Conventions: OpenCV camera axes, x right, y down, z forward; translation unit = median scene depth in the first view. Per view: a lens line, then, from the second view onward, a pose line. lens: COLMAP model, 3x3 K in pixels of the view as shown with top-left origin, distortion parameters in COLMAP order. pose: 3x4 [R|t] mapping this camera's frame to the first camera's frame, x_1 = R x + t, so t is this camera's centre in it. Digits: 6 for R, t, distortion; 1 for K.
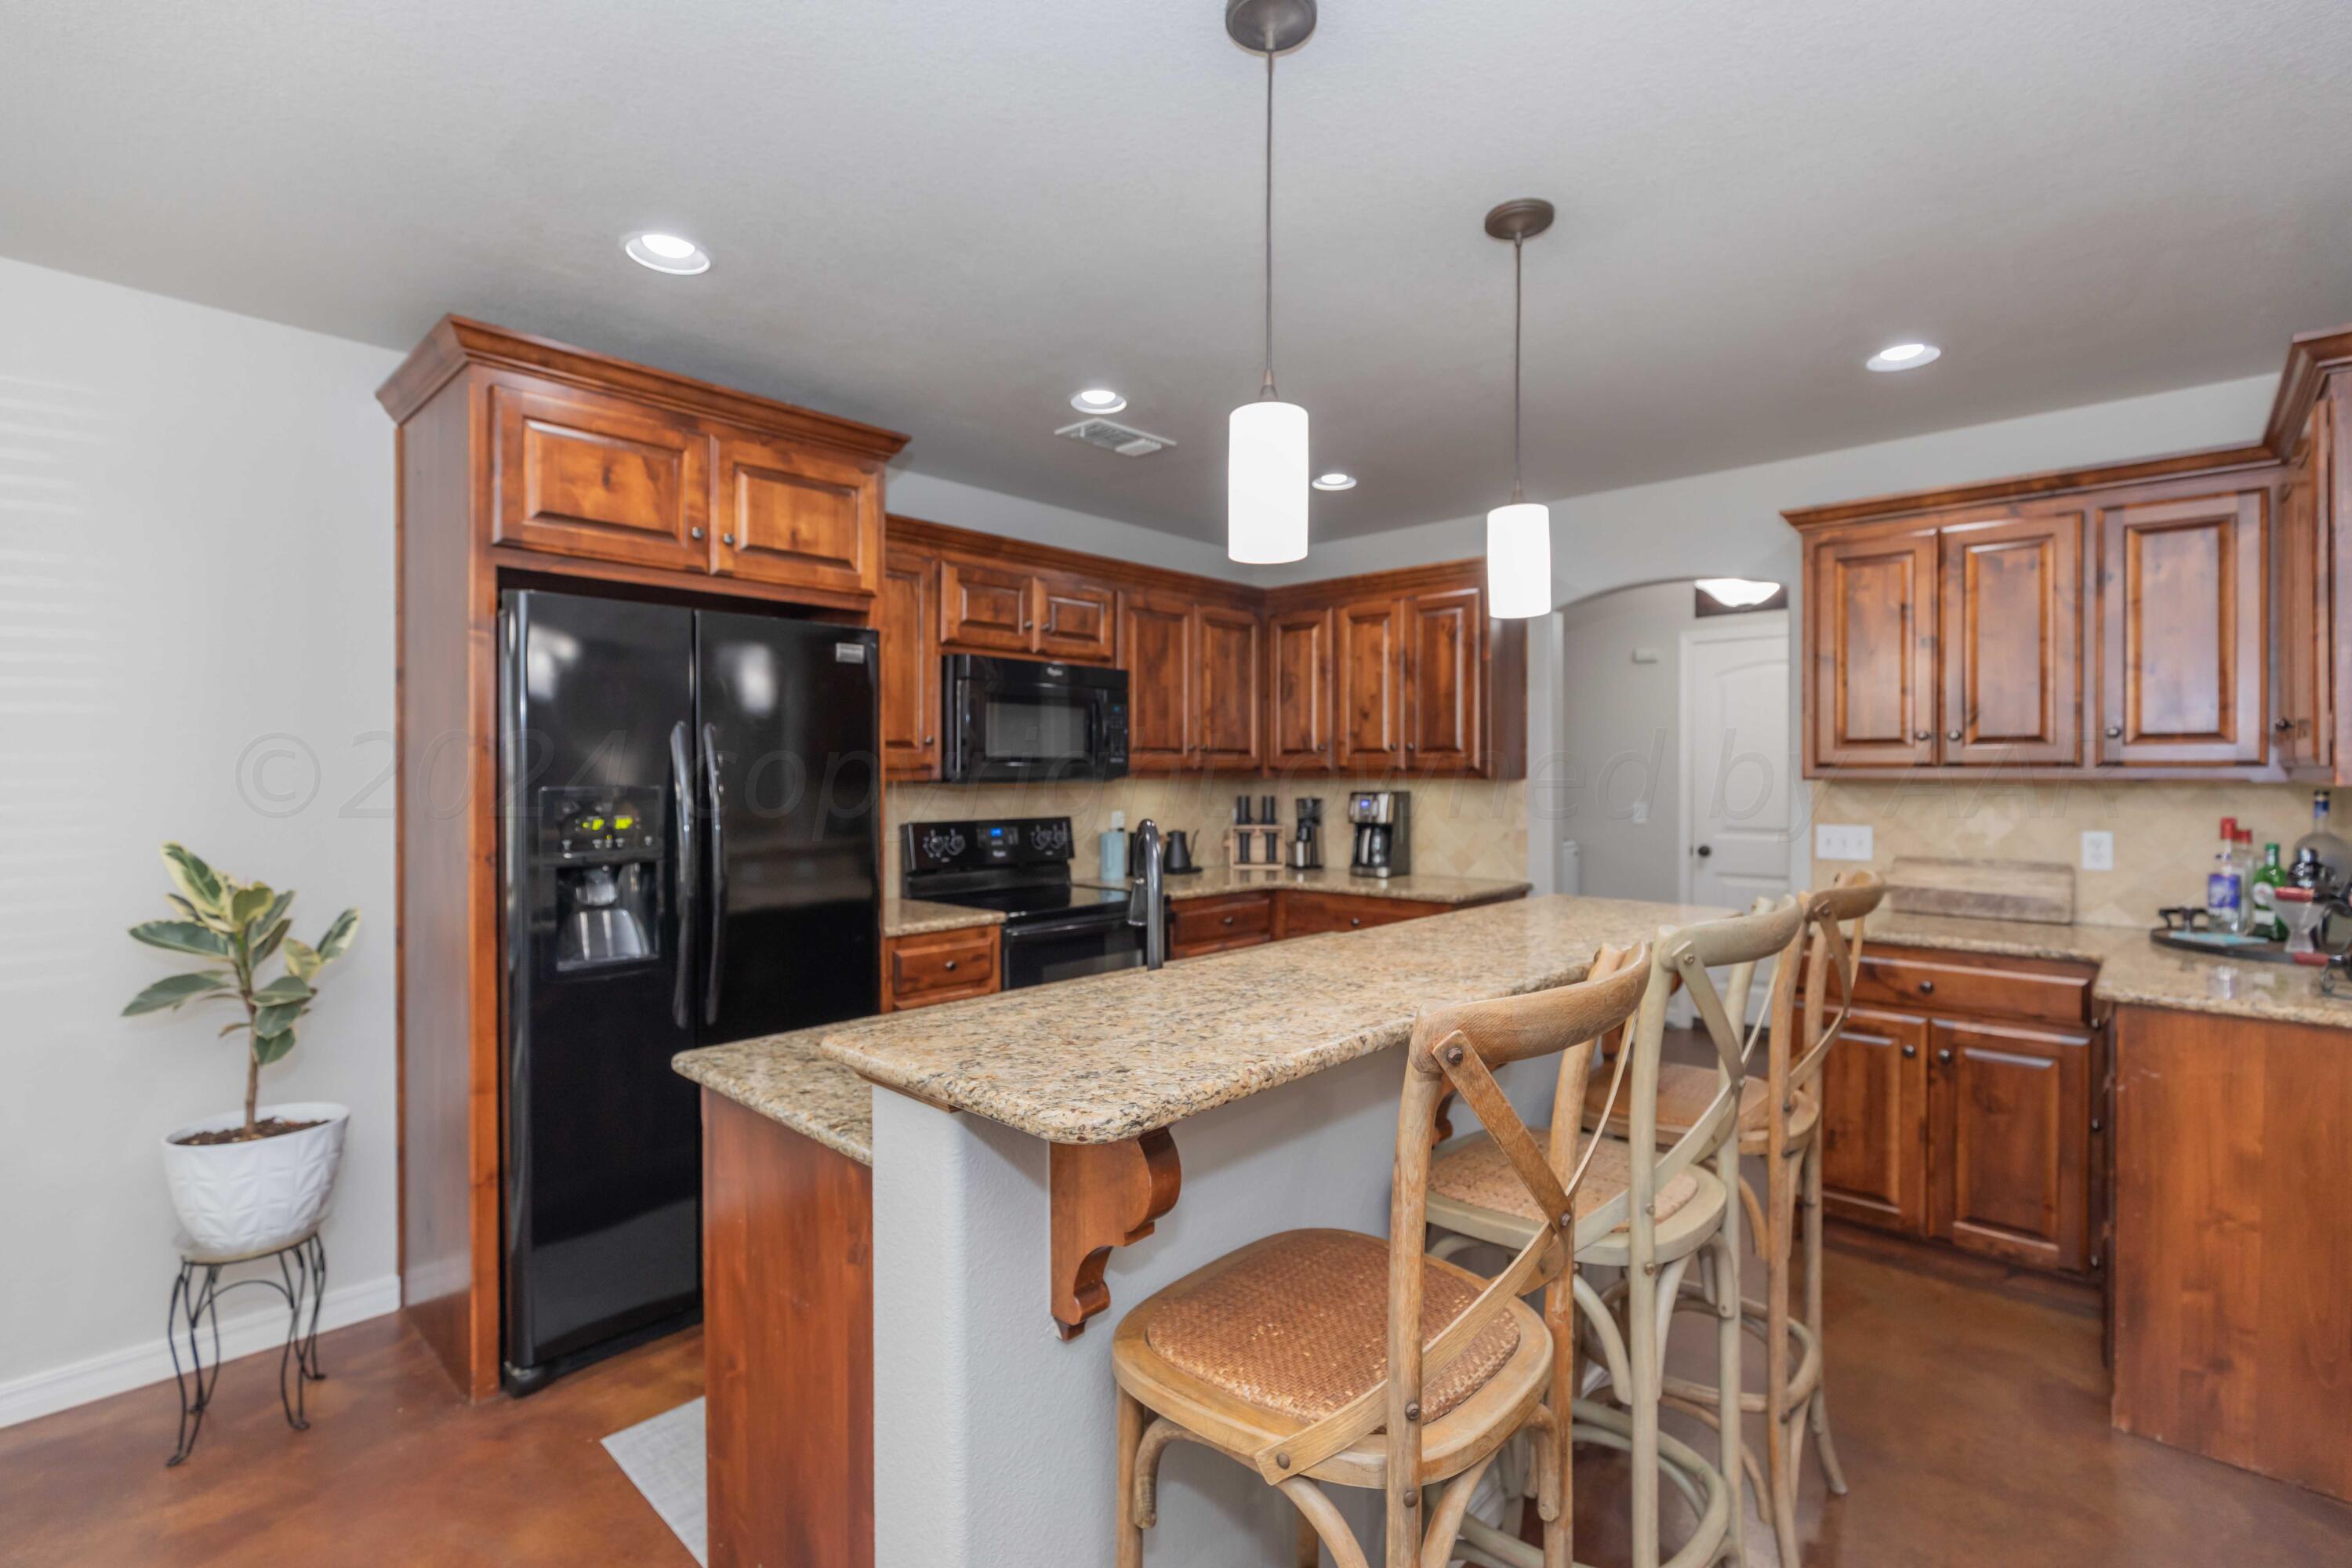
lens RADIAL K [[1047.7, 0, 1176.7], [0, 1047.7, 772.8], [0, 0, 1]] dist [0.004925, -0.000034]
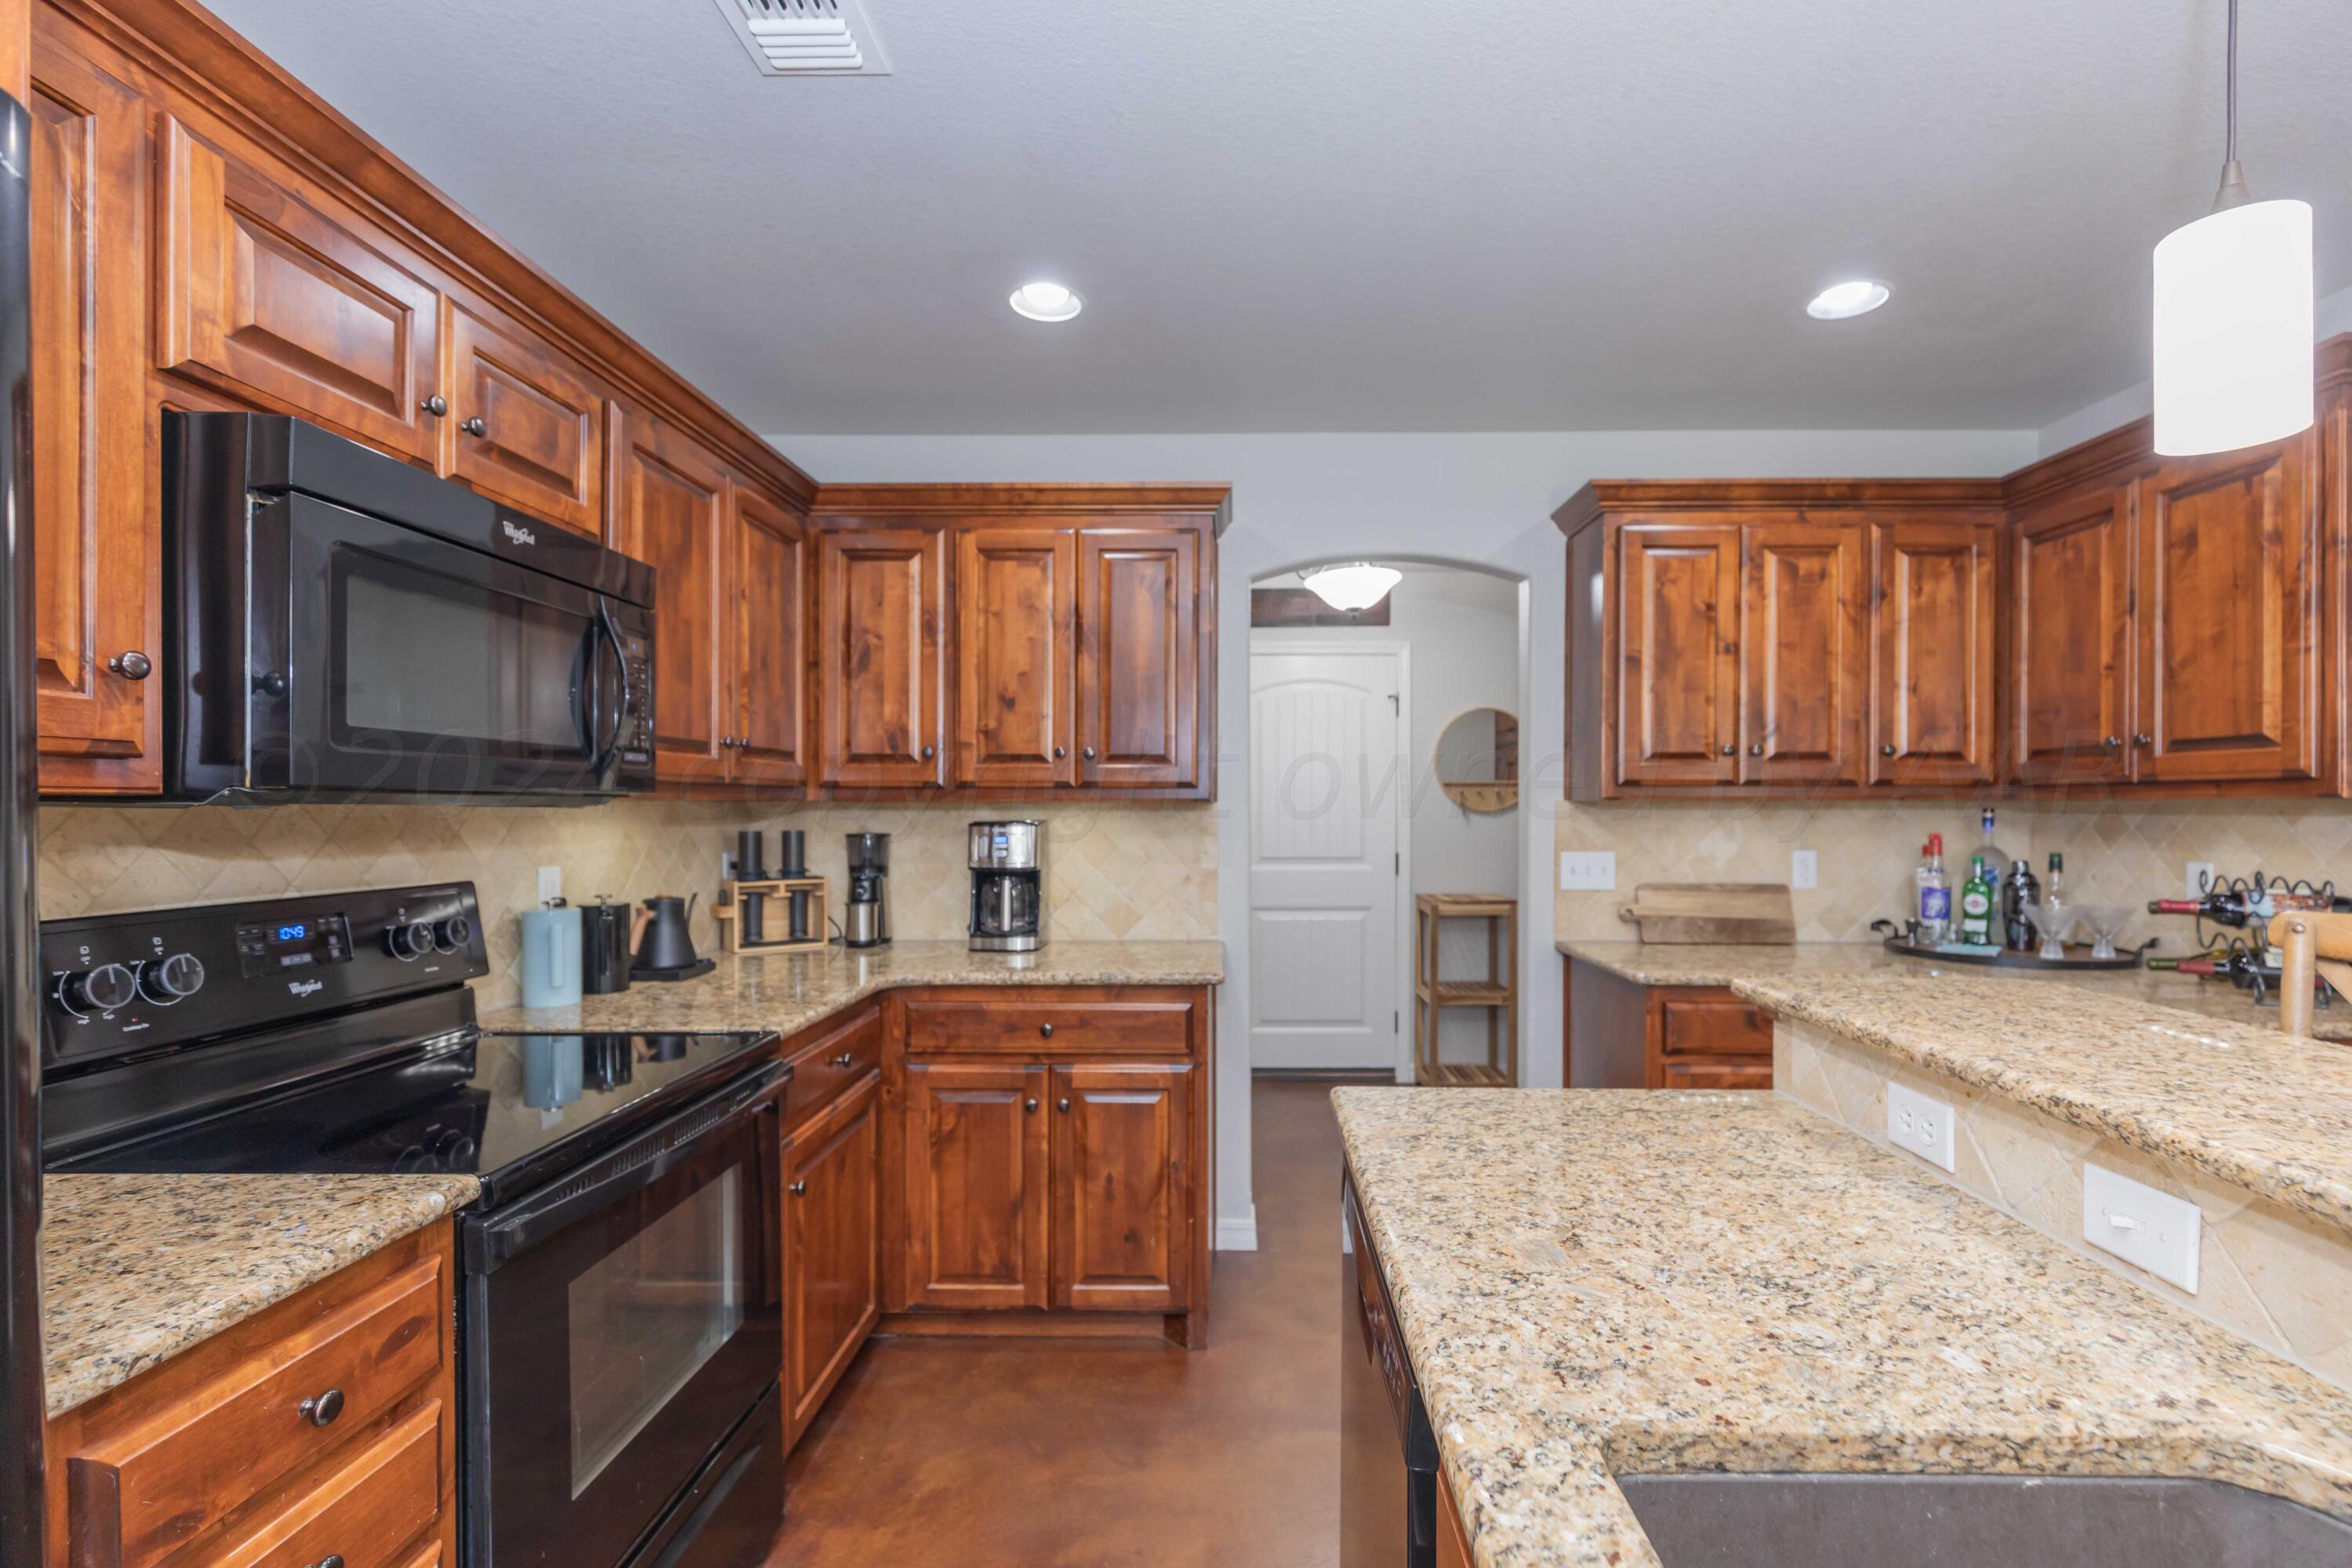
lens RADIAL K [[1047.7, 0, 1191.3], [0, 1047.7, 805.2], [0, 0, 1]] dist [0.004925, -0.000034]
pose [[0.744657, 0.001322, 0.667446, -0.164966], [0.000516, 0.999997, -0.002557, 0.009742], [-0.667447, 0.002248, 0.744654, 0.438450]]
